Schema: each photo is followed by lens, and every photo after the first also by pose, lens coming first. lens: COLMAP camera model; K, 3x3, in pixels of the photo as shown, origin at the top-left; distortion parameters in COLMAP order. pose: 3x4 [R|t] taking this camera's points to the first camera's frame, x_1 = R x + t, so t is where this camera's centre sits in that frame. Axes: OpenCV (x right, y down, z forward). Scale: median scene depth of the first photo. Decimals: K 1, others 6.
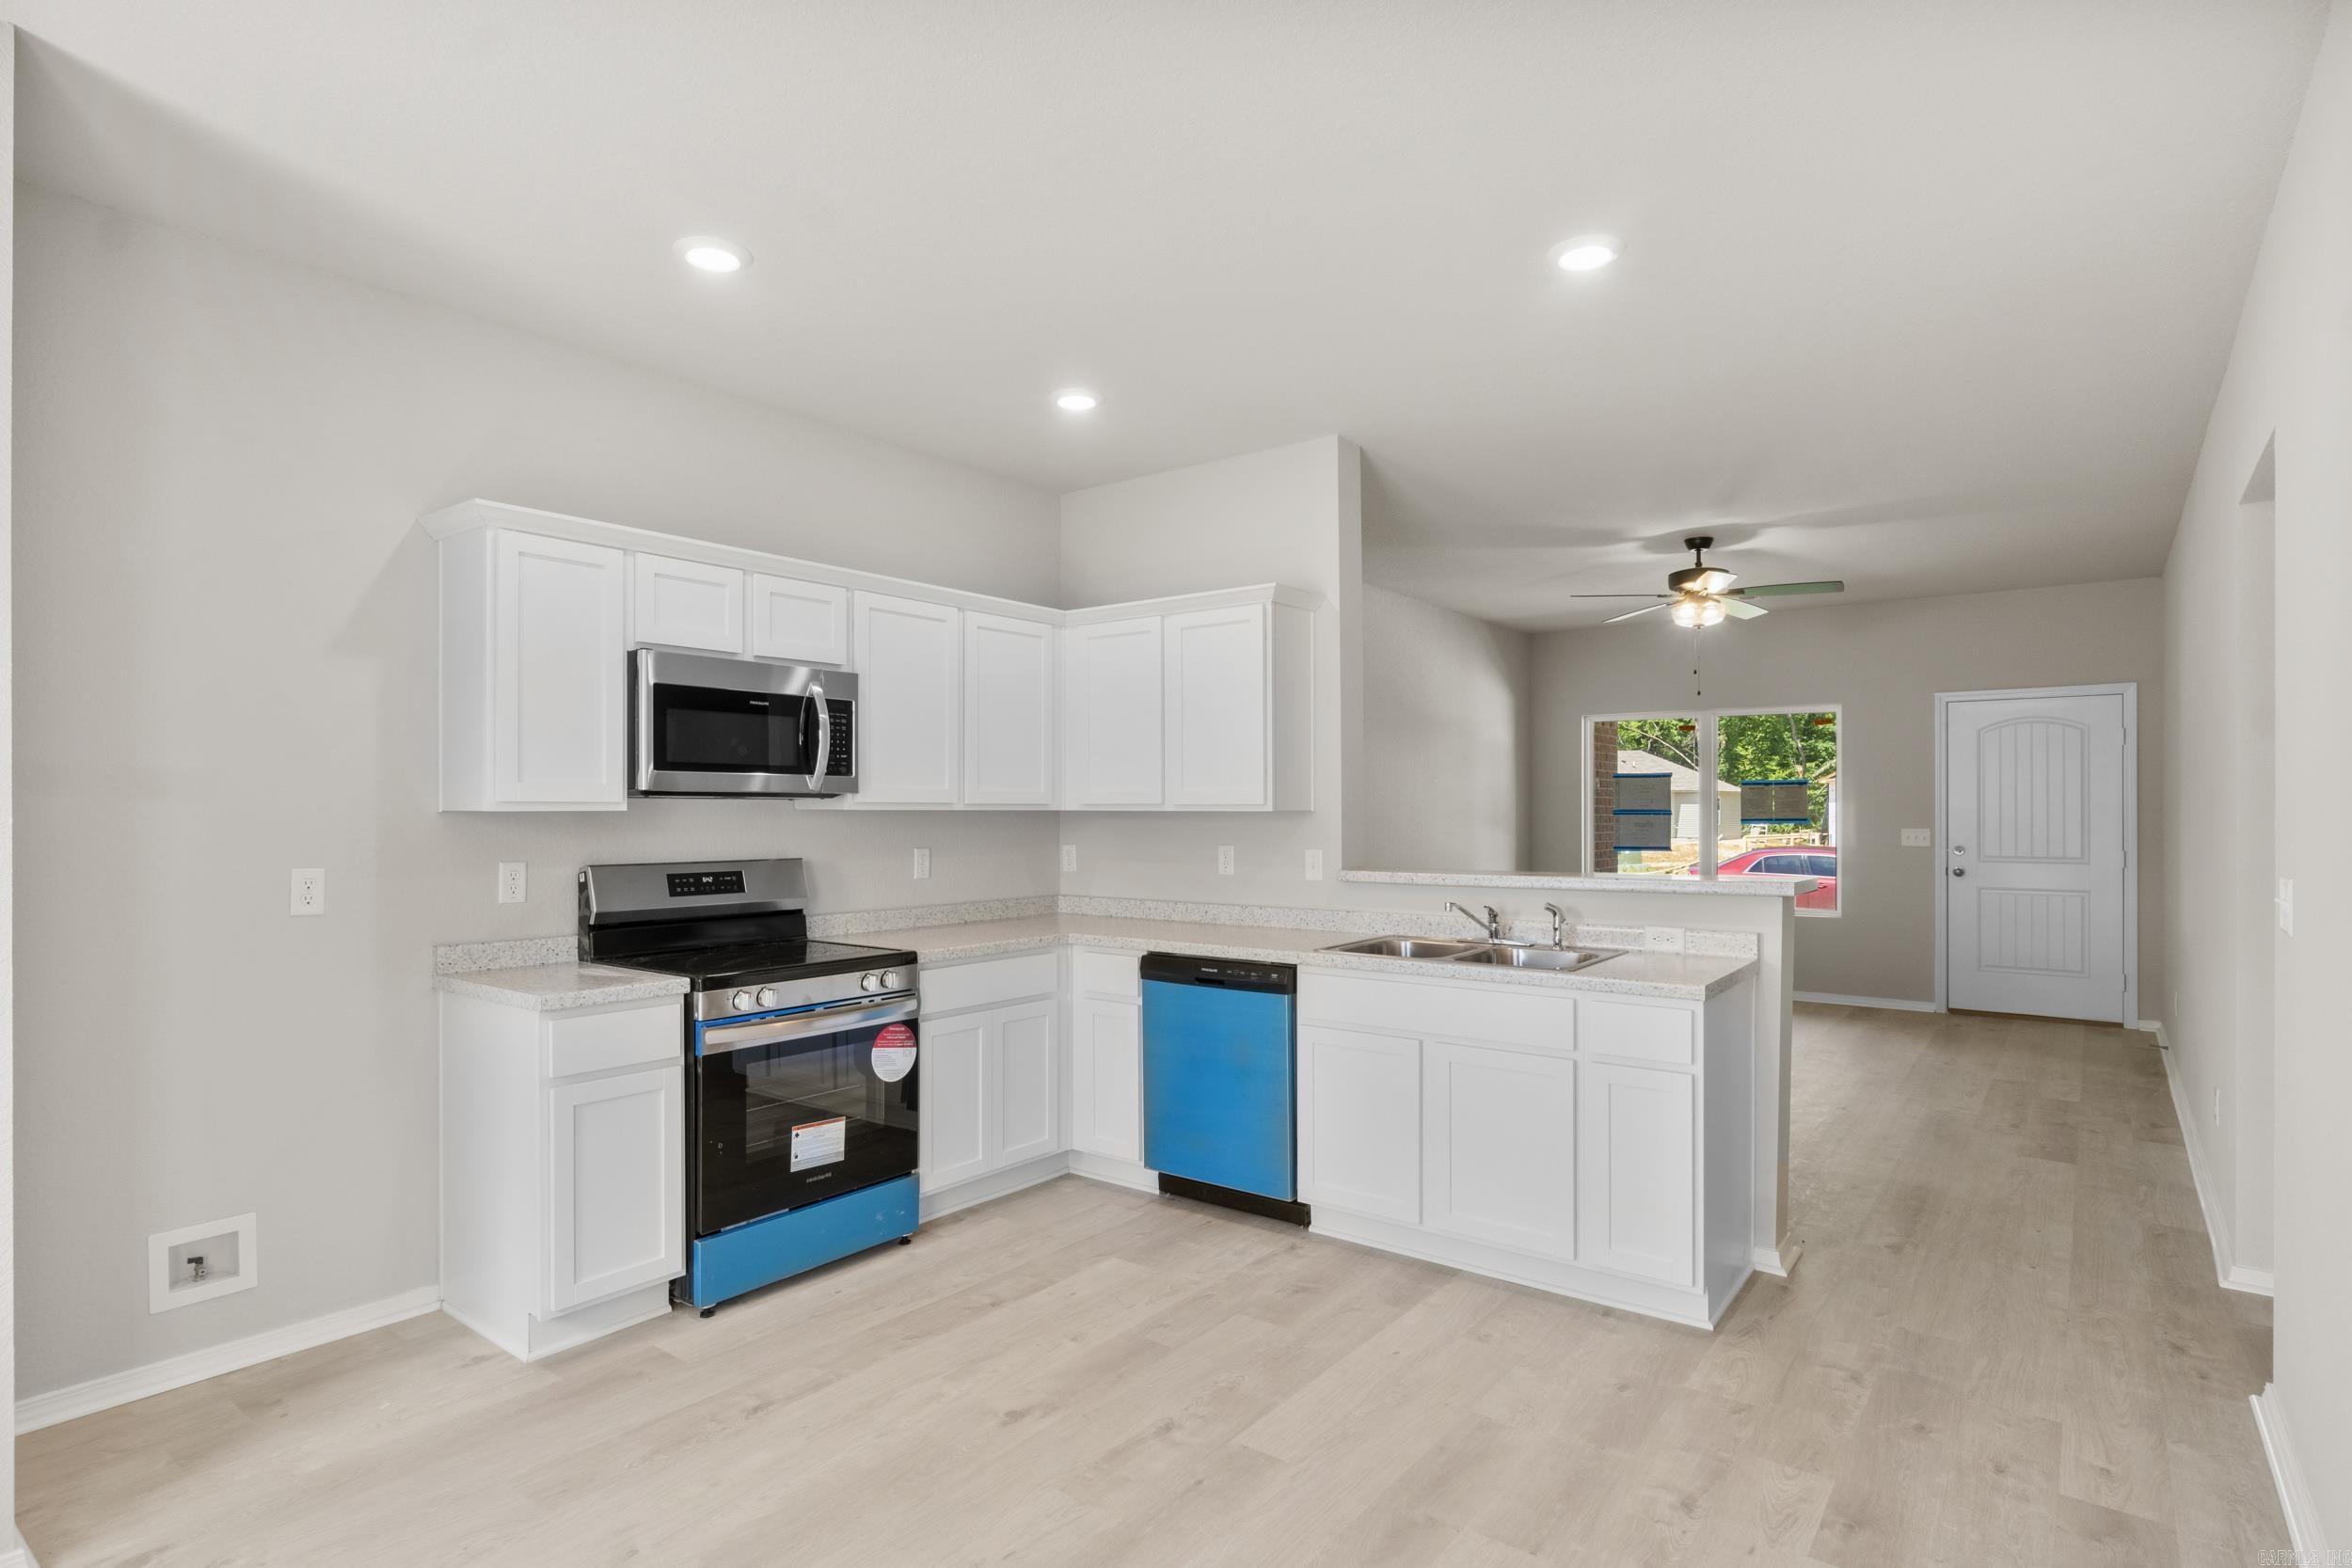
lens RADIAL K [[1194.3, 0, 1147.5], [0, 1194.3, 809.5], [0, 0, 1]] dist [-0.008488, 0.003941]
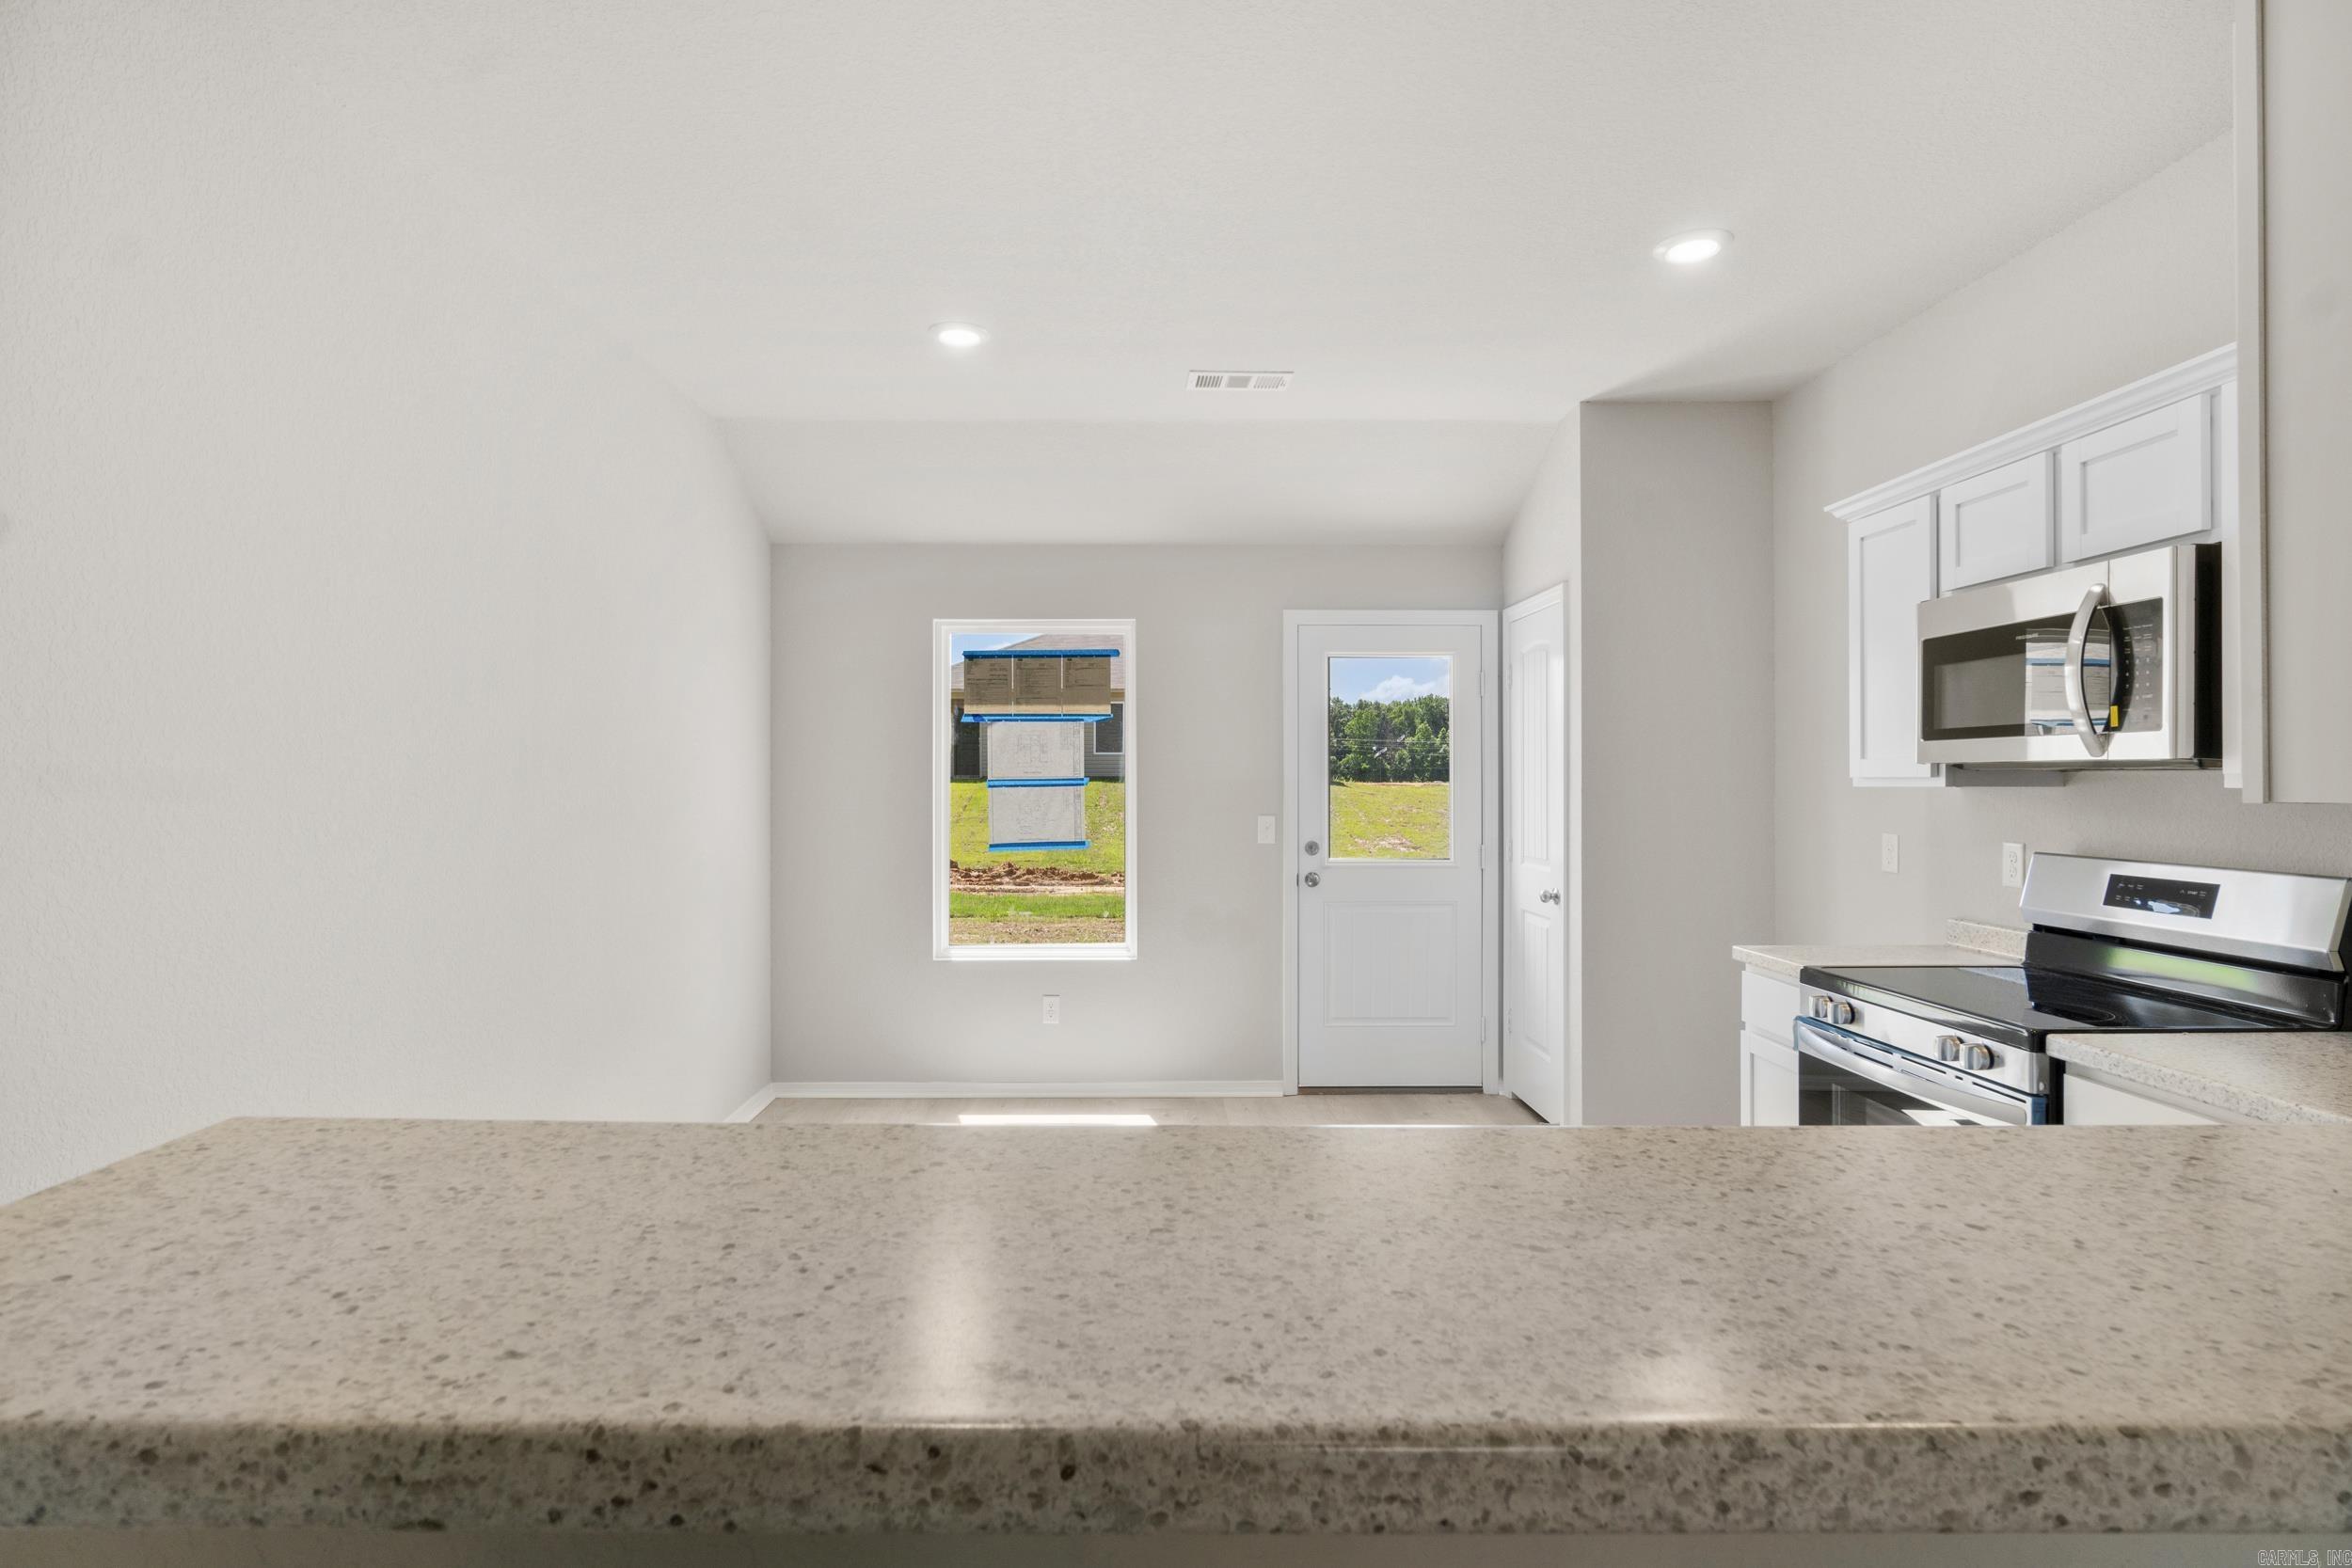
lens RADIAL K [[1194.3, 0, 1157.9], [0, 1194.3, 771.6], [0, 0, 1]] dist [-0.008488, 0.003941]
pose [[-0.776991, -0.004469, -0.629496, 0.478559], [0.000122, 0.999974, -0.007250, -0.003417], [0.629511, -0.005710, -0.776970, 1.123568]]
